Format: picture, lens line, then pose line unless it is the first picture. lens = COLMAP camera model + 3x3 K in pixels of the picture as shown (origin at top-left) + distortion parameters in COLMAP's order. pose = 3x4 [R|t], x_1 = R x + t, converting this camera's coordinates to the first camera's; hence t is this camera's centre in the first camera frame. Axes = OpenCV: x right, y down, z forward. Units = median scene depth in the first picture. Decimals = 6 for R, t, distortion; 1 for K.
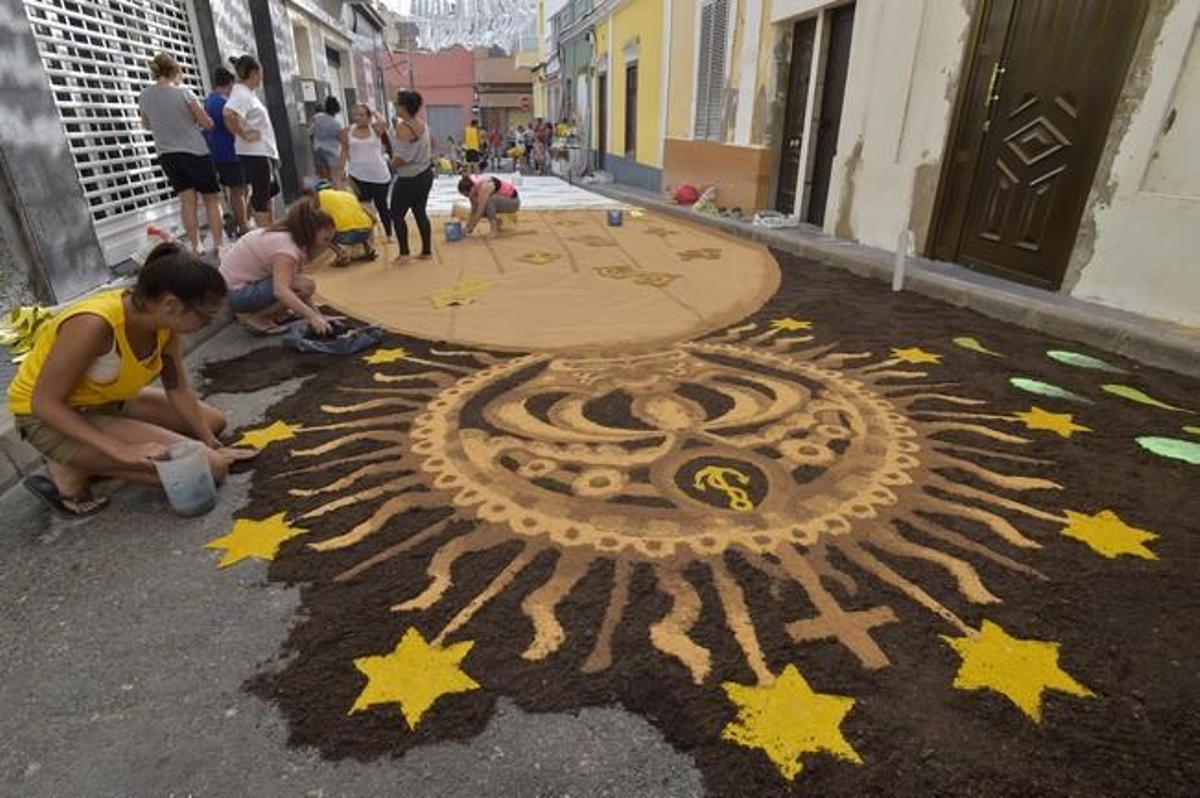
lens RADIAL K [[642.4, 0, 627.7], [0, 642.4, 394.7], [0, 0, 1]] dist [-0.048664, 0.024068]
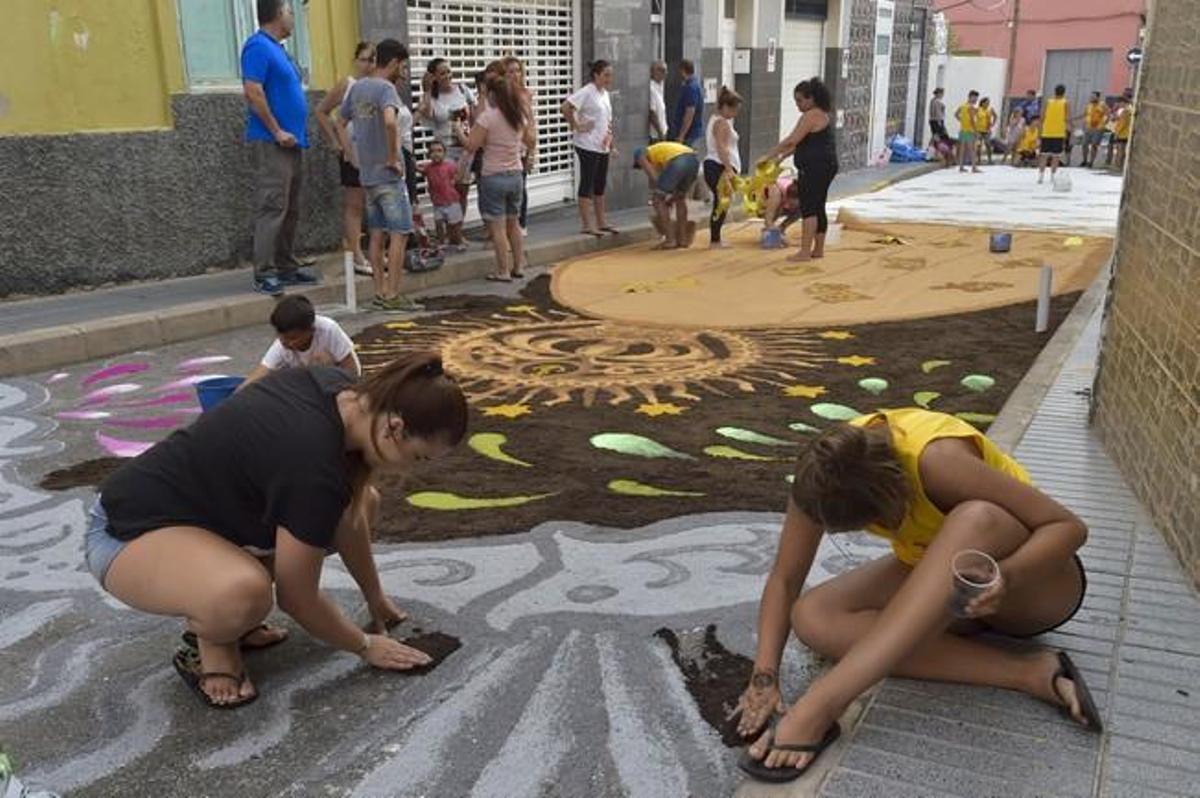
lens RADIAL K [[1152.9, 0, 600.0], [0, 1152.9, 399.0], [0, 0, 1]] dist [-0.001580, 0.004674]
pose [[0.775965, 0.165493, -0.608680, 1.959761], [-0.241526, 0.969381, -0.044343, 0.290470], [0.582704, 0.181421, 0.792176, -1.203515]]
